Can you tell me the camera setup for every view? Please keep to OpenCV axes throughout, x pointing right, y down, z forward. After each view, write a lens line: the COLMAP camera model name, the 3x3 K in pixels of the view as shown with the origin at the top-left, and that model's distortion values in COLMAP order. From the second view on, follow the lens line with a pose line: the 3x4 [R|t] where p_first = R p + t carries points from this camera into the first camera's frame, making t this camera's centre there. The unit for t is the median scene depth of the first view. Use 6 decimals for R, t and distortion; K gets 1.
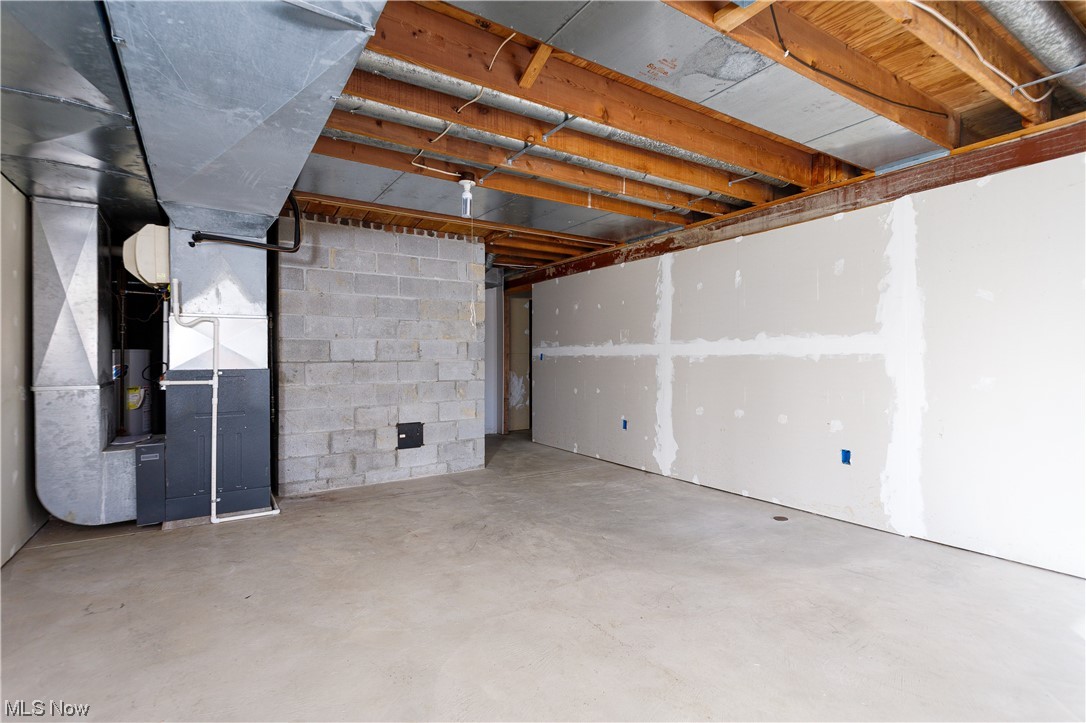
lens RADIAL K [[530.5, 0, 544.7], [0, 530.5, 359.0], [0, 0, 1]] dist [0.000644, -0.000326]
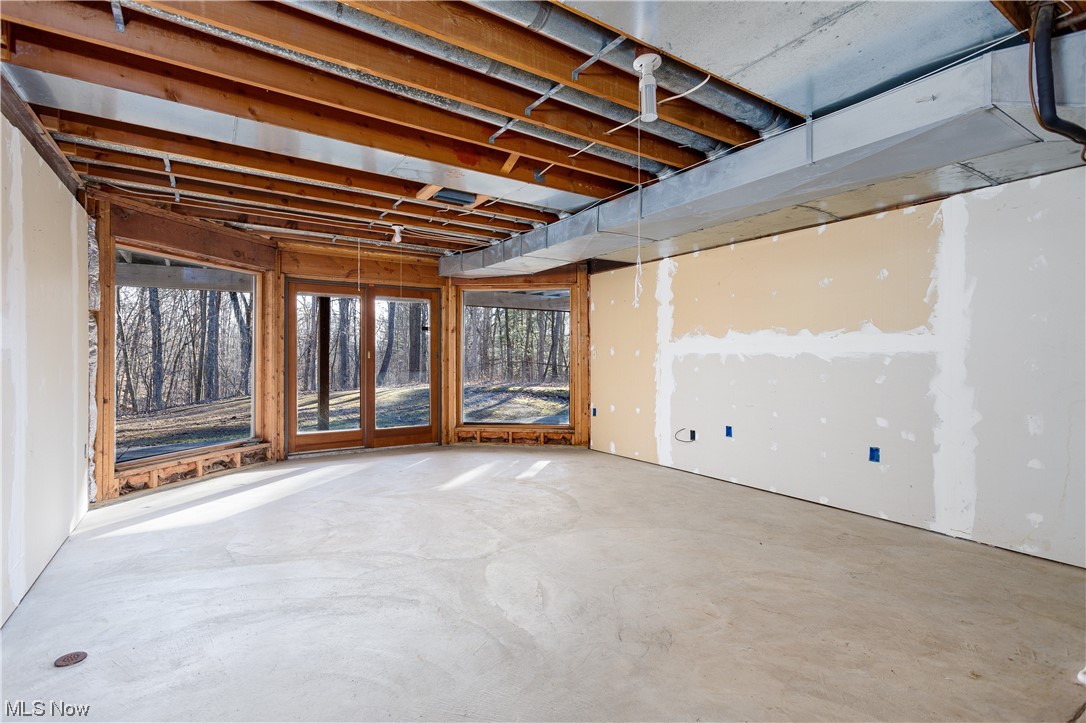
lens RADIAL K [[530.5, 0, 544.7], [0, 530.5, 359.0], [0, 0, 1]] dist [0.000644, -0.000326]
pose [[-0.999988, 0.004369, 0.002276, -0.032741], [0.004356, 0.999976, -0.005296, 0.006067], [-0.002299, -0.005286, -0.999983, 1.706567]]
